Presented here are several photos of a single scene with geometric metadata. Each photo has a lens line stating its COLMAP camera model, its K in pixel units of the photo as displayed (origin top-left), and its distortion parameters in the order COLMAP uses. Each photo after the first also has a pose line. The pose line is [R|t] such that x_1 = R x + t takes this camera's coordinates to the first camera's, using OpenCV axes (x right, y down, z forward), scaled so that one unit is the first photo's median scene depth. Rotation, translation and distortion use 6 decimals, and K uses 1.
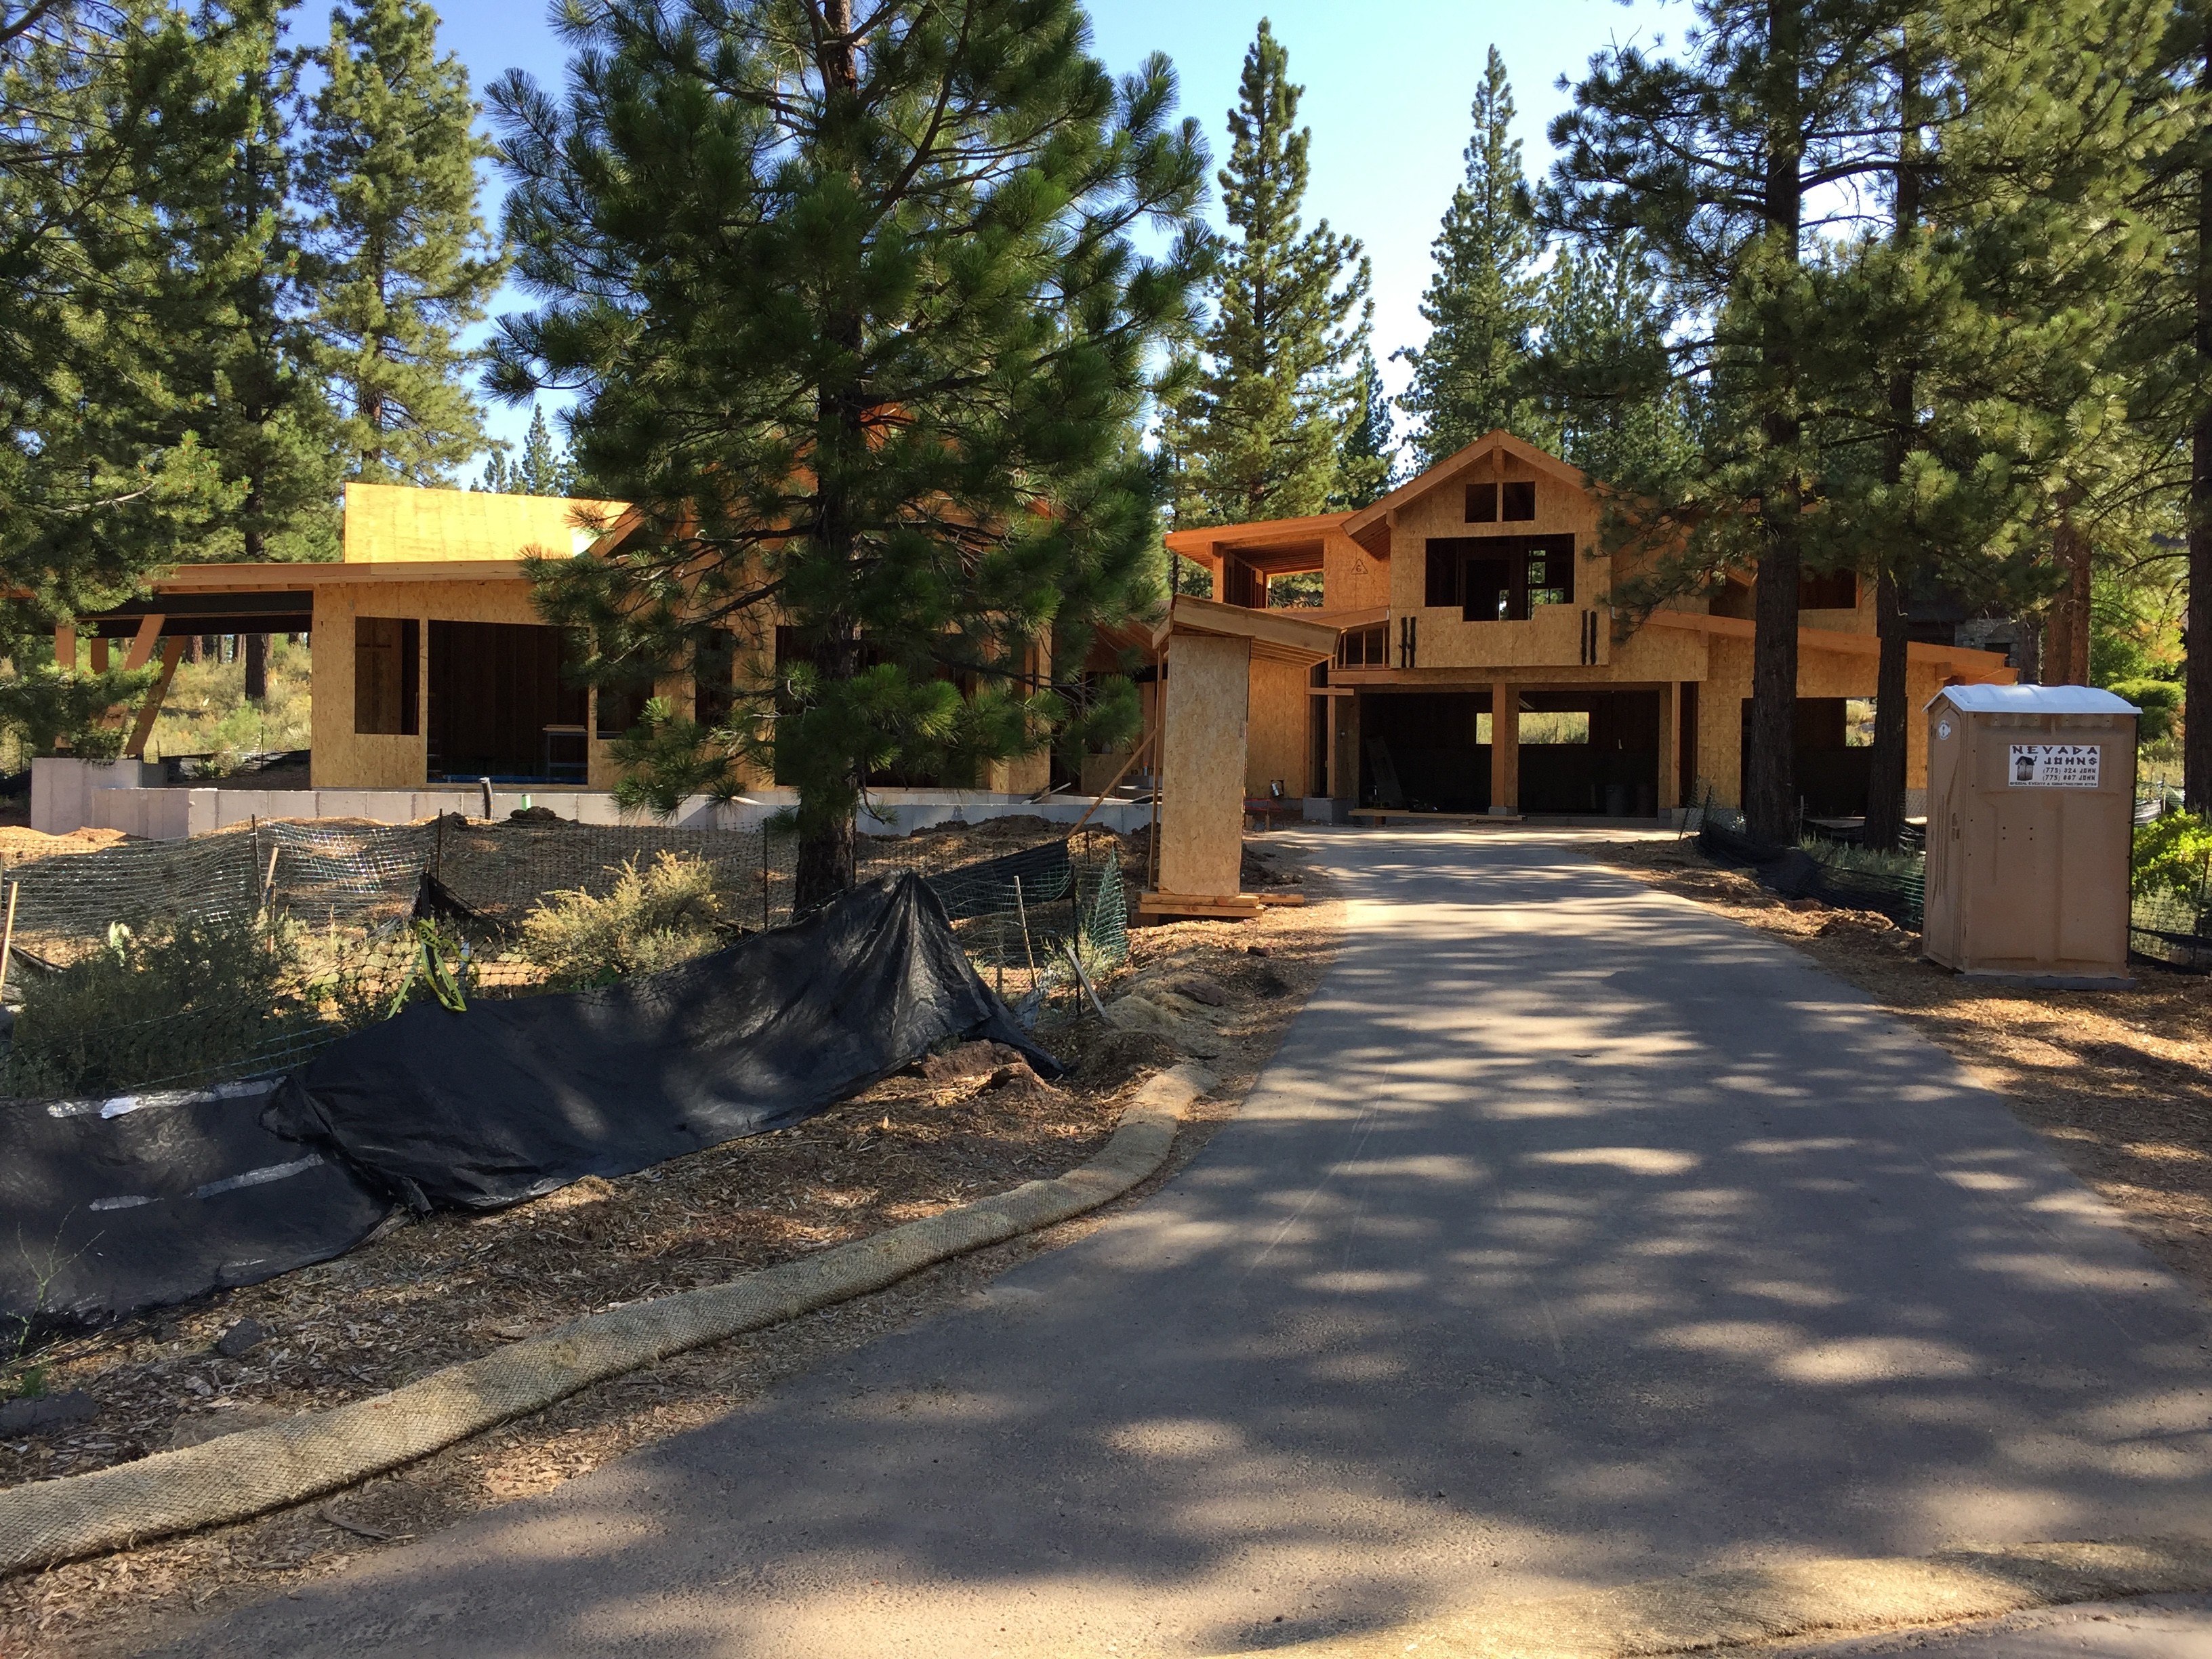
lens RADIAL K [[1885.0, 0, 1107.4], [0, 1885.0, 810.8], [0, 0, 1]] dist [0.085867, -0.104429]
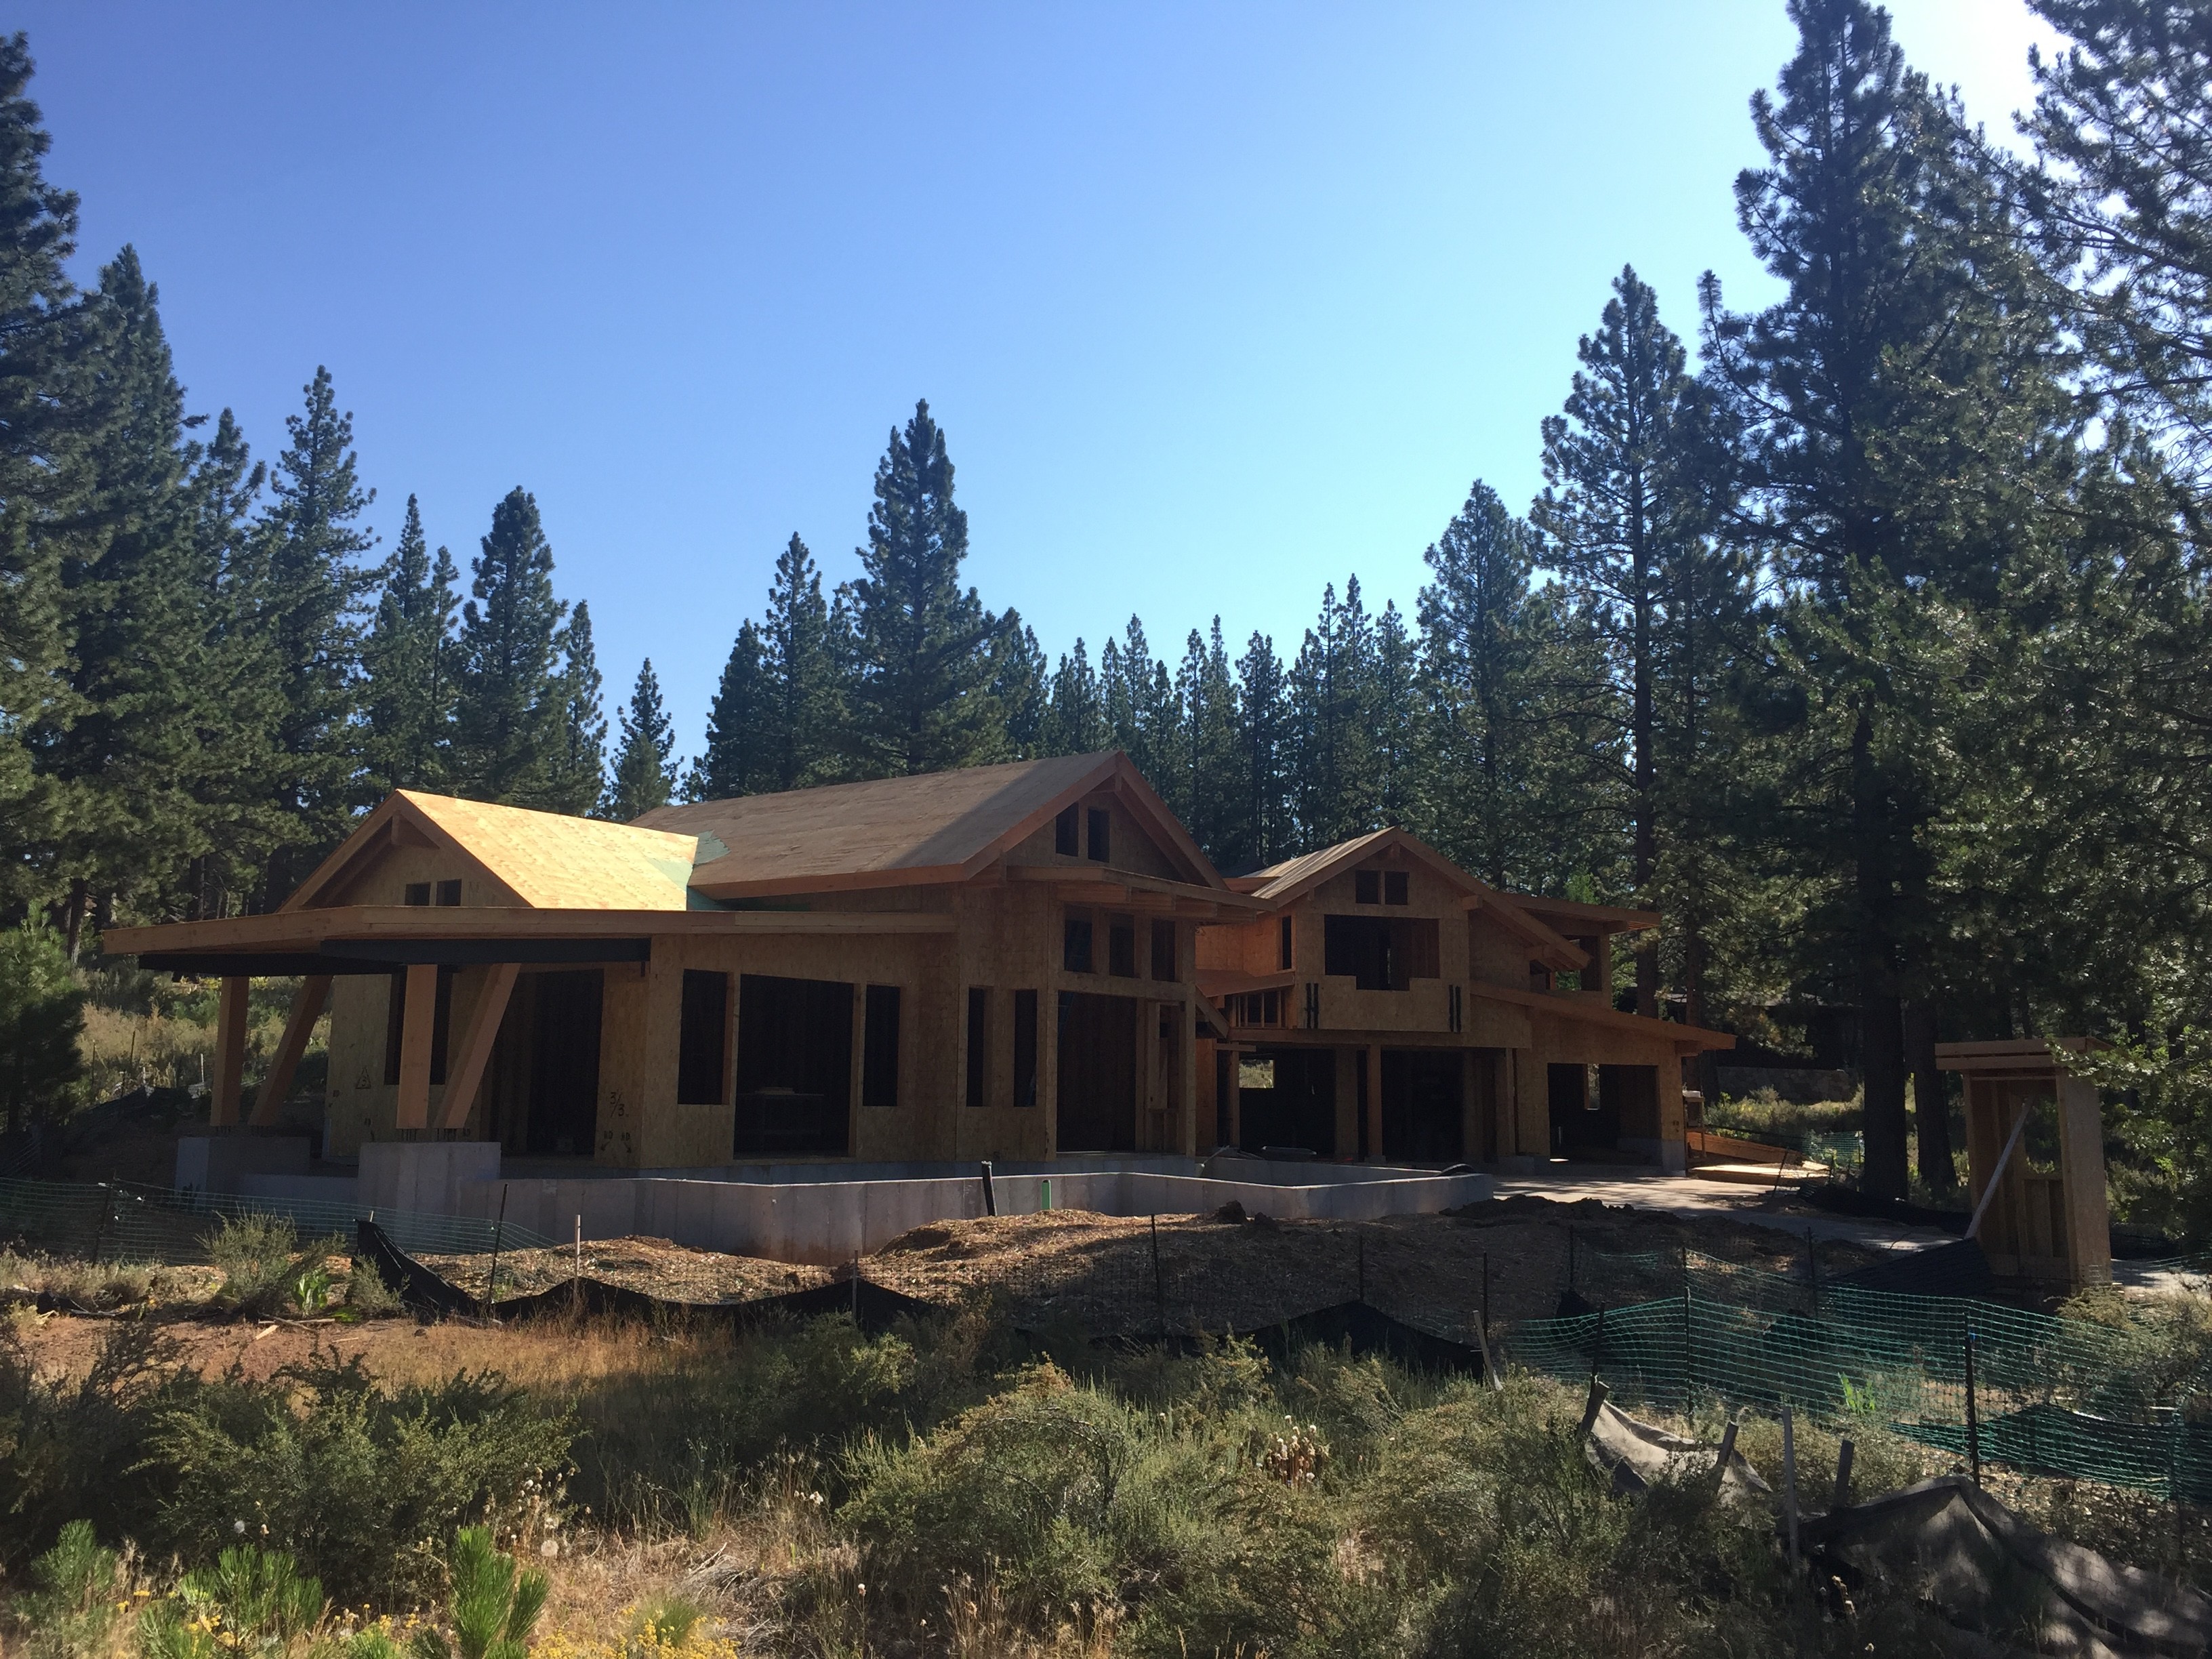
lens RADIAL K [[1885.0, 0, 1119.0], [0, 1885.0, 820.0], [0, 0, 1]] dist [0.085867, -0.104429]
pose [[0.838636, 0.081075, 0.538624, -0.390099], [0.001611, 0.988487, -0.151296, -0.020910], [-0.544690, 0.127750, 0.828851, 0.090458]]
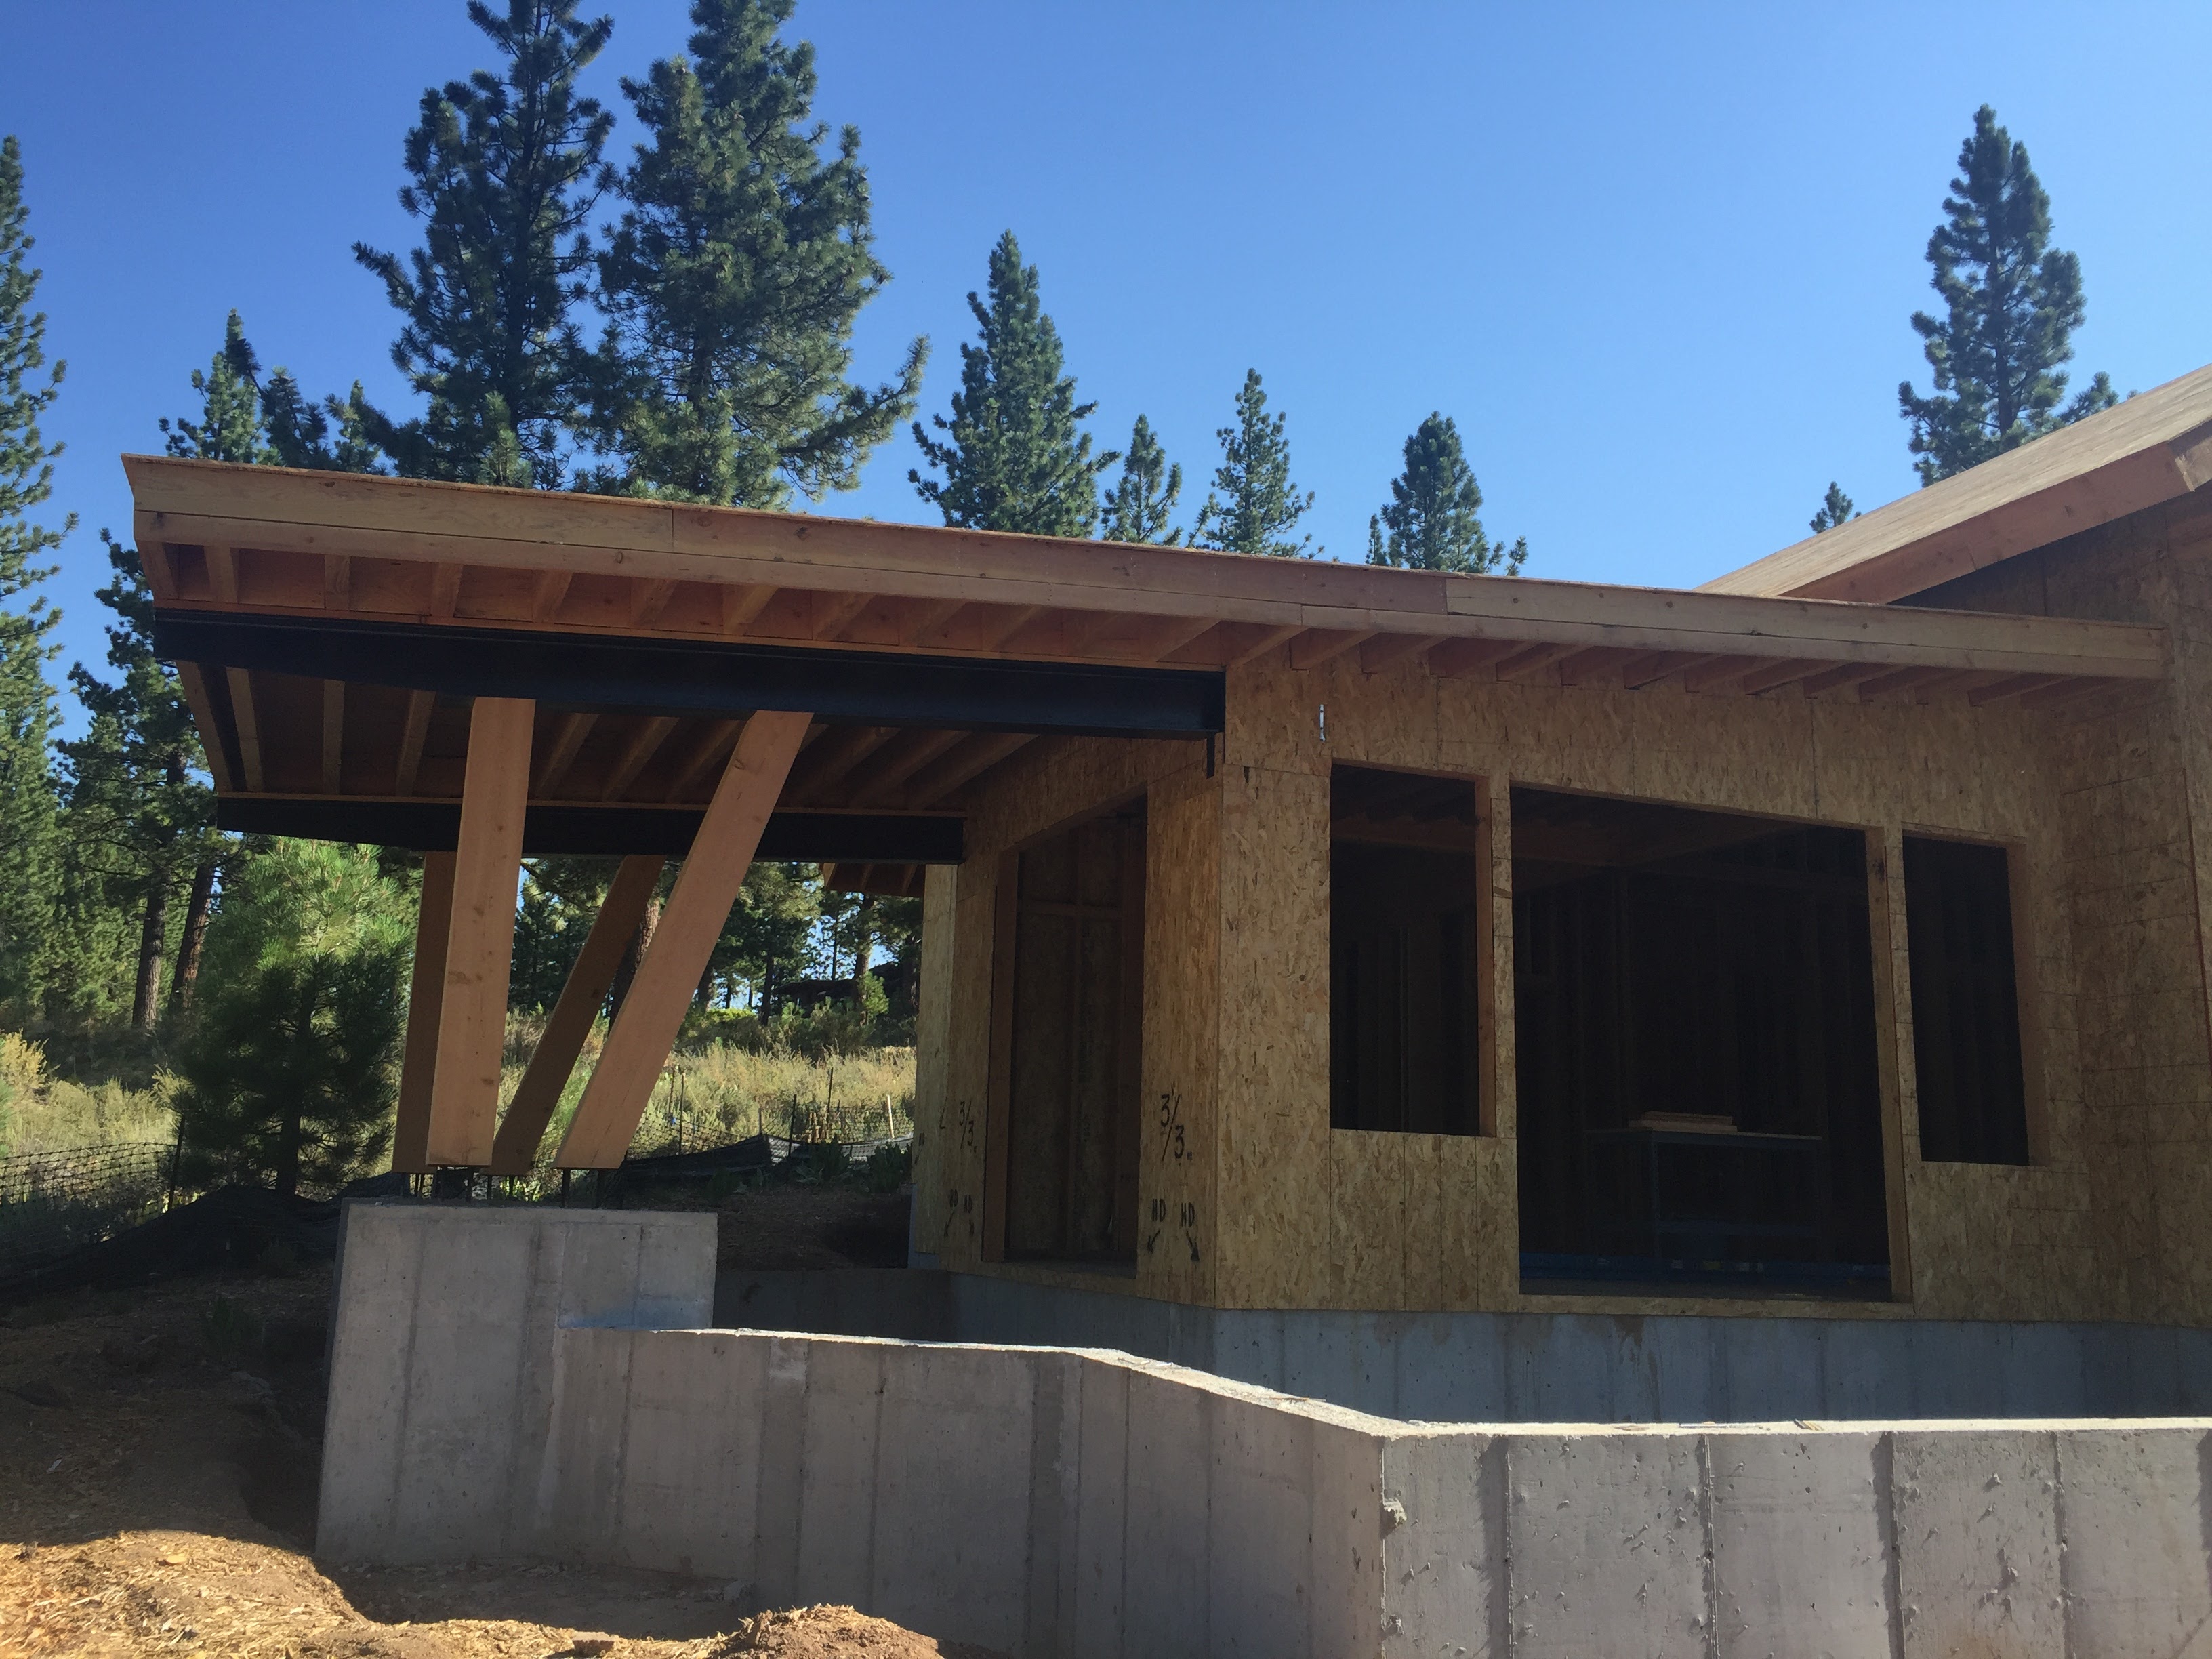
lens RADIAL K [[1885.0, 0, 1092.1], [0, 1885.0, 818.4], [0, 0, 1]] dist [0.085867, -0.104429]
pose [[0.999818, 0.019085, -0.000745, -0.241806], [-0.018831, 0.978519, -0.205293, -0.014498], [-0.003189, 0.205270, 0.978700, 0.385035]]
